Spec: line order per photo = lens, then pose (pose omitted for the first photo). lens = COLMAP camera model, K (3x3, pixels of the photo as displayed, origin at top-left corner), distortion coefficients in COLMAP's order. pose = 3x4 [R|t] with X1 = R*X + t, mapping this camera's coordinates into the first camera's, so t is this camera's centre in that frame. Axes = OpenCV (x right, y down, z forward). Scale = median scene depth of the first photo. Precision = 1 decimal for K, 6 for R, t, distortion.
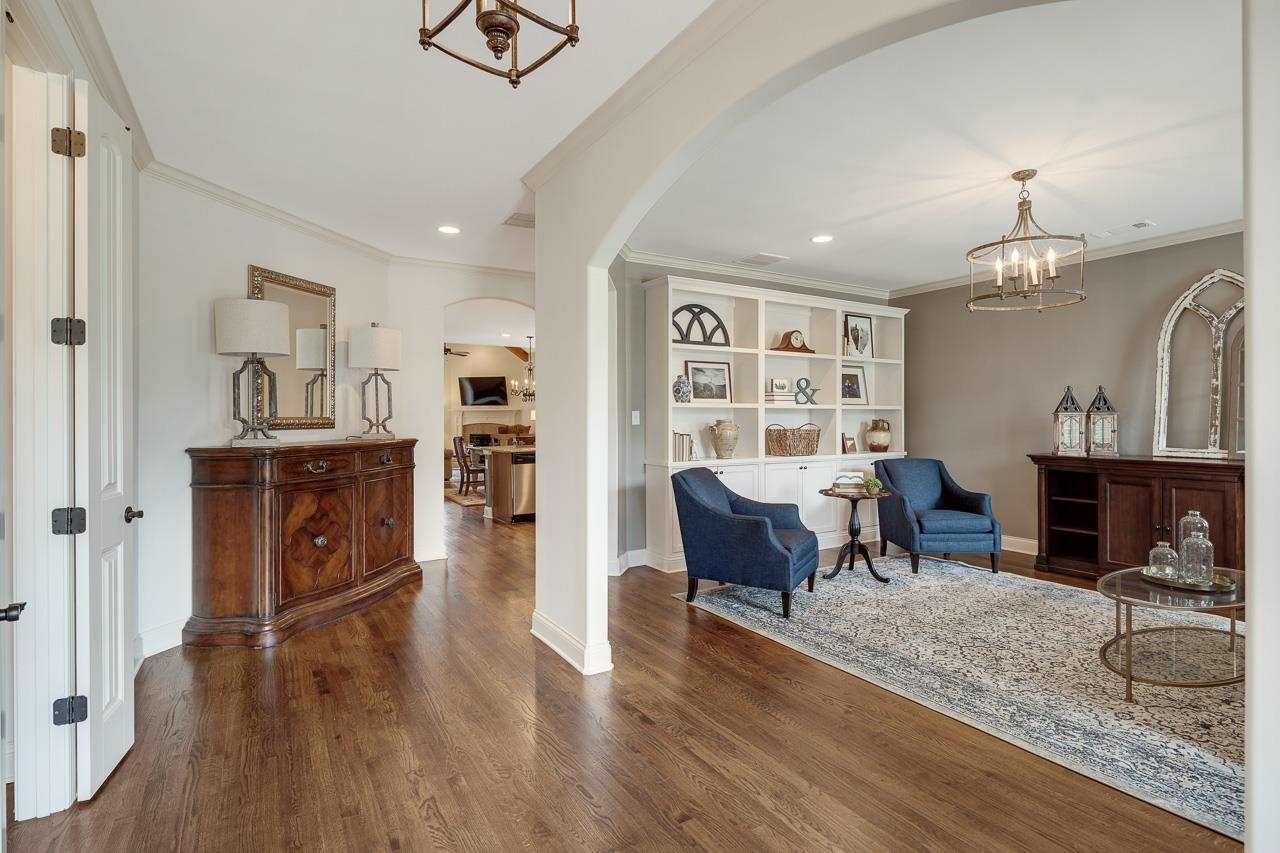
lens RADIAL K [[624.6, 0, 637.4], [0, 624.6, 422.6], [0, 0, 1]] dist [-0.000588, -0.000367]
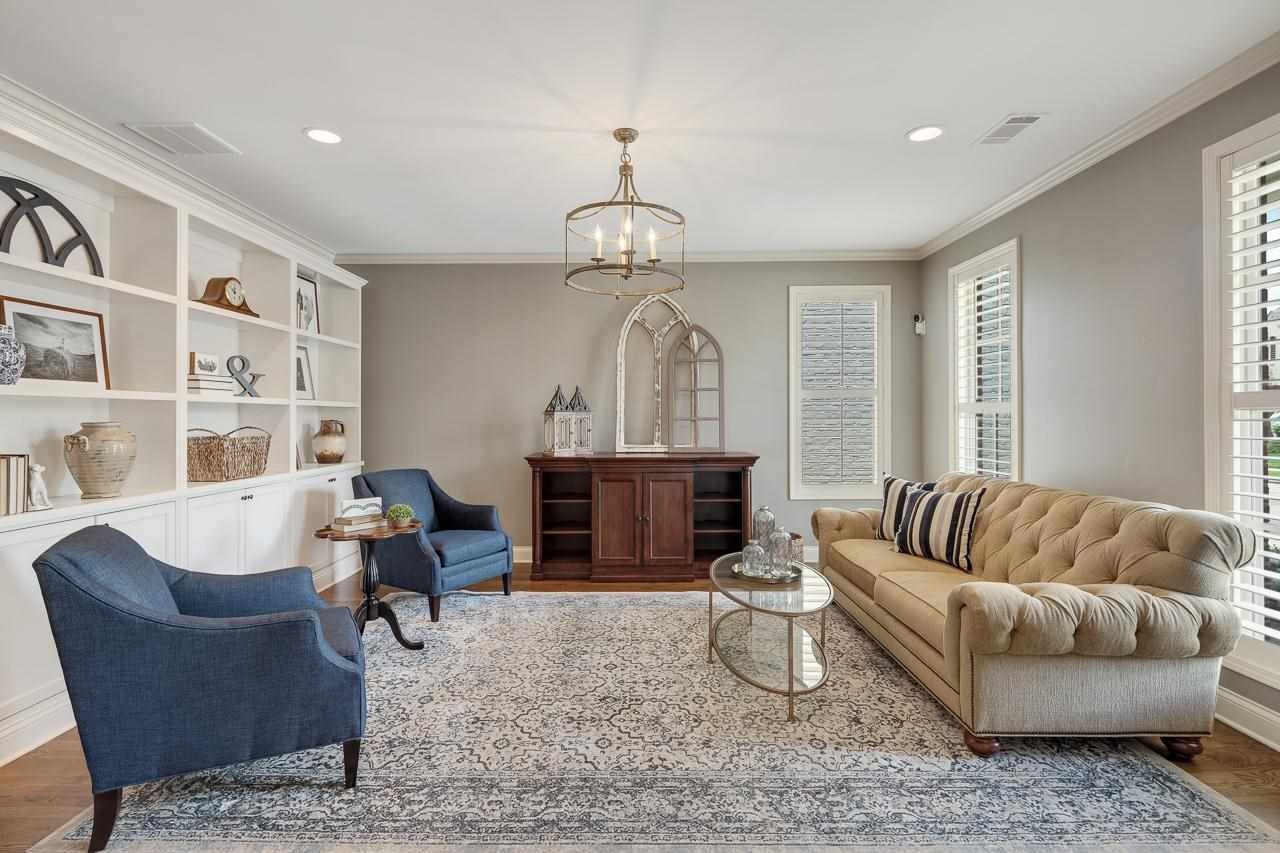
lens RADIAL K [[618.3, 0, 638.1], [0, 618.3, 415.8], [0, 0, 1]] dist [-0.000444, -0.001634]
pose [[0.524974, 0.001158, 0.851118, -0.067533], [0.007188, 0.999957, -0.005794, -0.003904], [-0.851088, 0.009160, 0.524943, 0.383705]]
